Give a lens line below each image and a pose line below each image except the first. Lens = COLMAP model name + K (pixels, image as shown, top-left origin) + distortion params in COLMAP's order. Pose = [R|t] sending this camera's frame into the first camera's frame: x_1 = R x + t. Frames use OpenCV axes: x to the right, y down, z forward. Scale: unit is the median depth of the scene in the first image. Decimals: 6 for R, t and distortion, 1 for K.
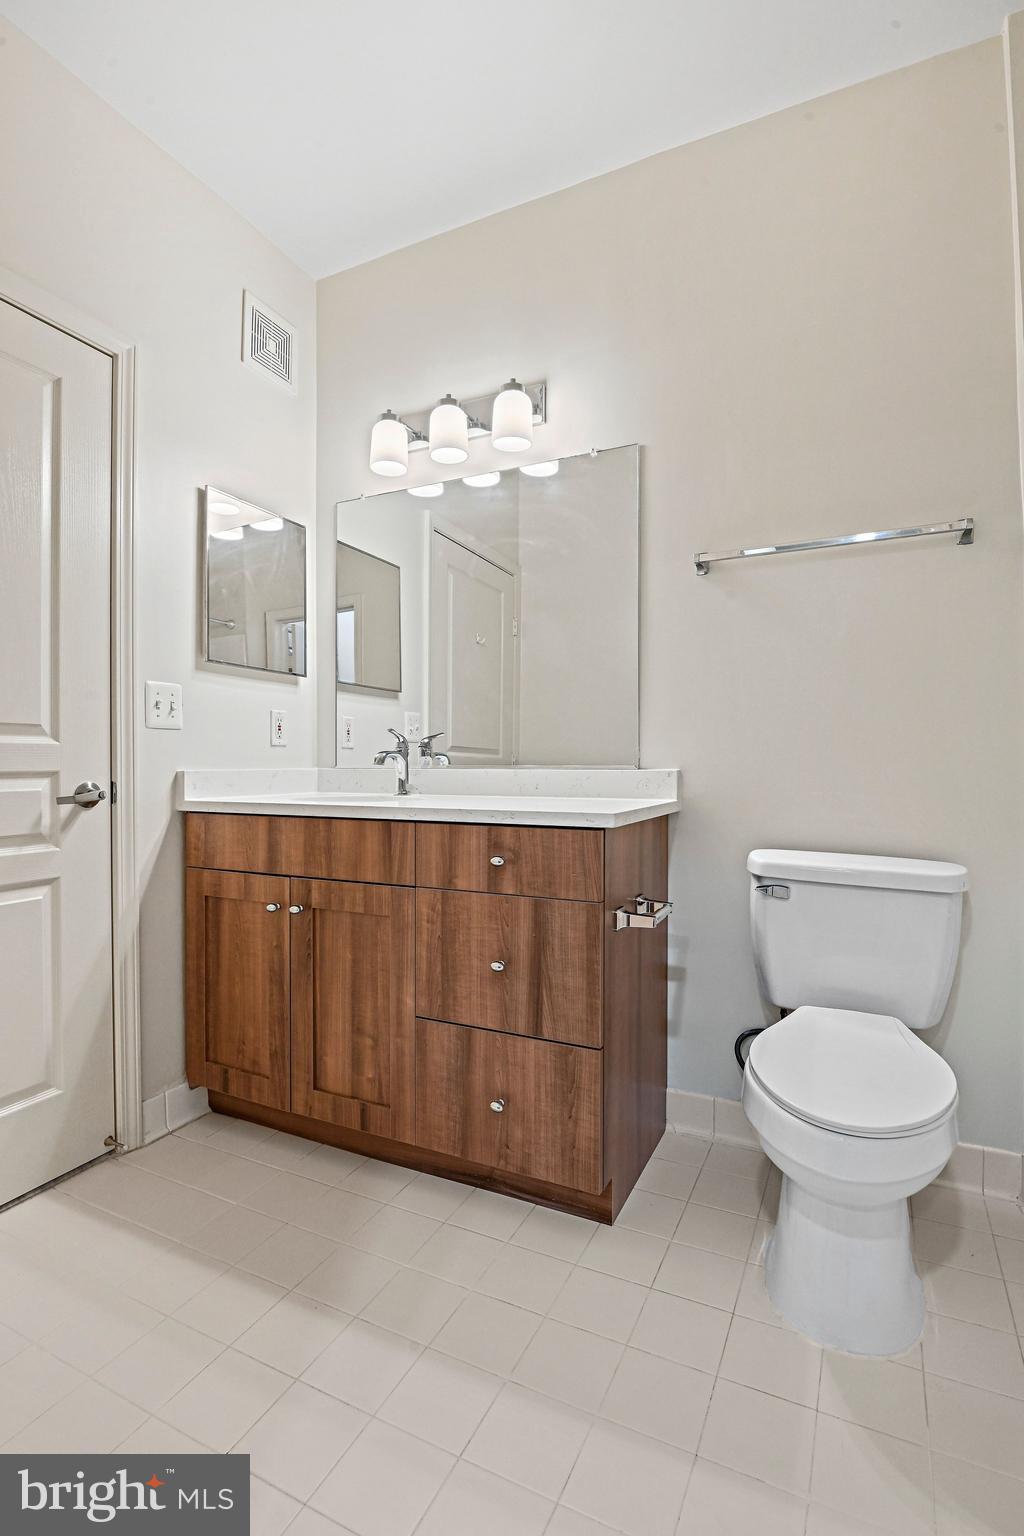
lens RADIAL K [[767.5, 0, 508.0], [0, 767.5, 765.6], [0, 0, 1]] dist [-0.011381, -0.005247]
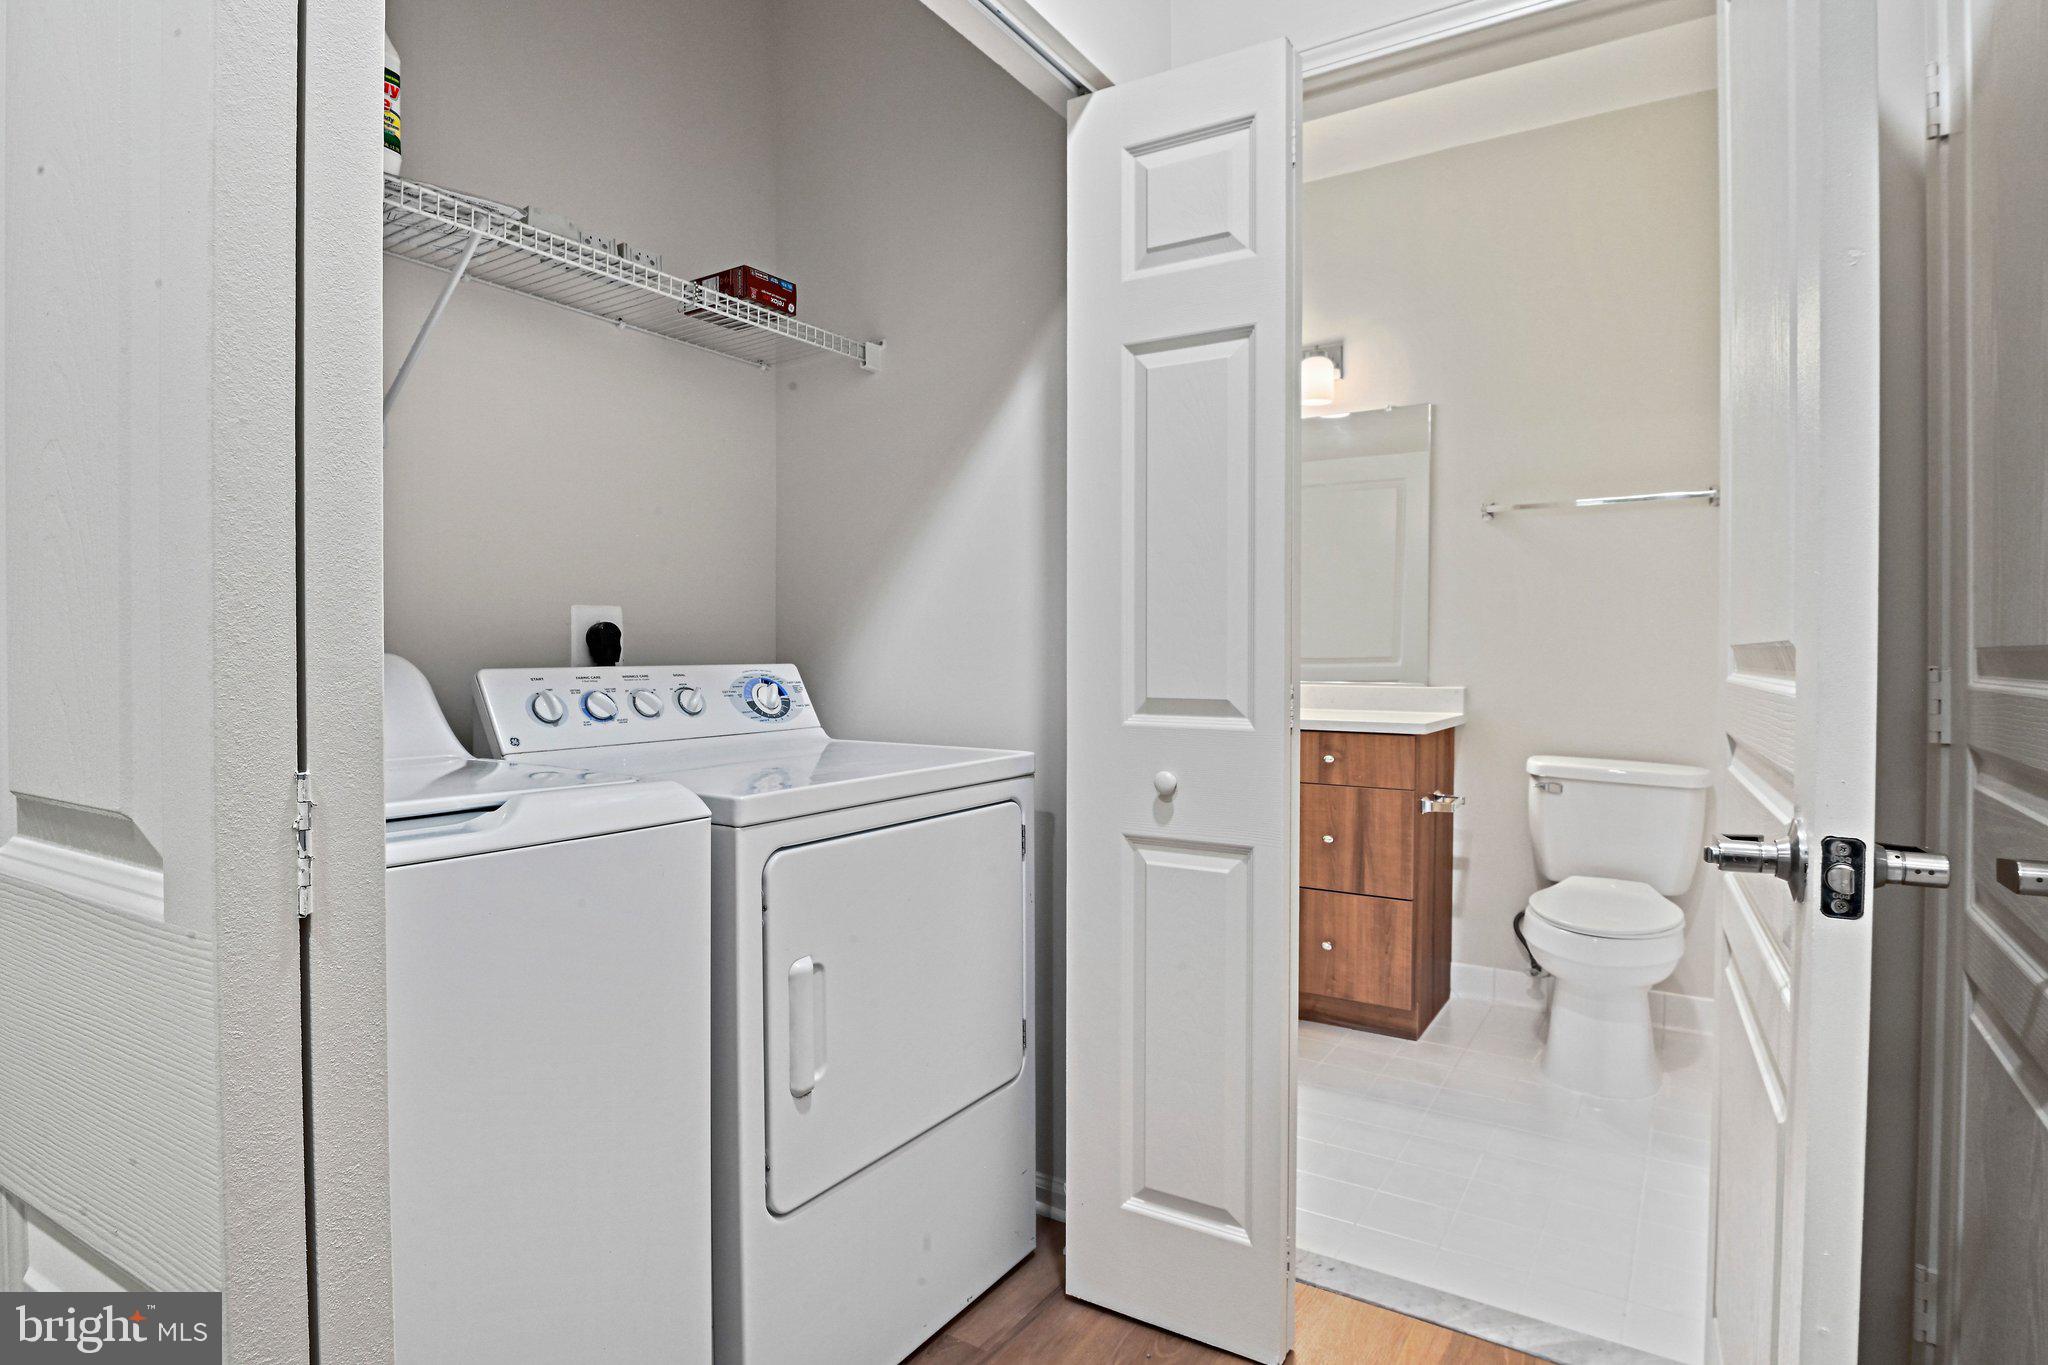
lens RADIAL K [[1084.3, 0, 1033.7], [0, 1084.3, 668.5], [0, 0, 1]] dist [-0.010875, -0.008080]
pose [[0.993490, 0.006790, -0.113717, -0.279458], [-0.005709, 0.999935, 0.009825, -0.041827], [0.113777, -0.009112, 0.993465, -0.817654]]
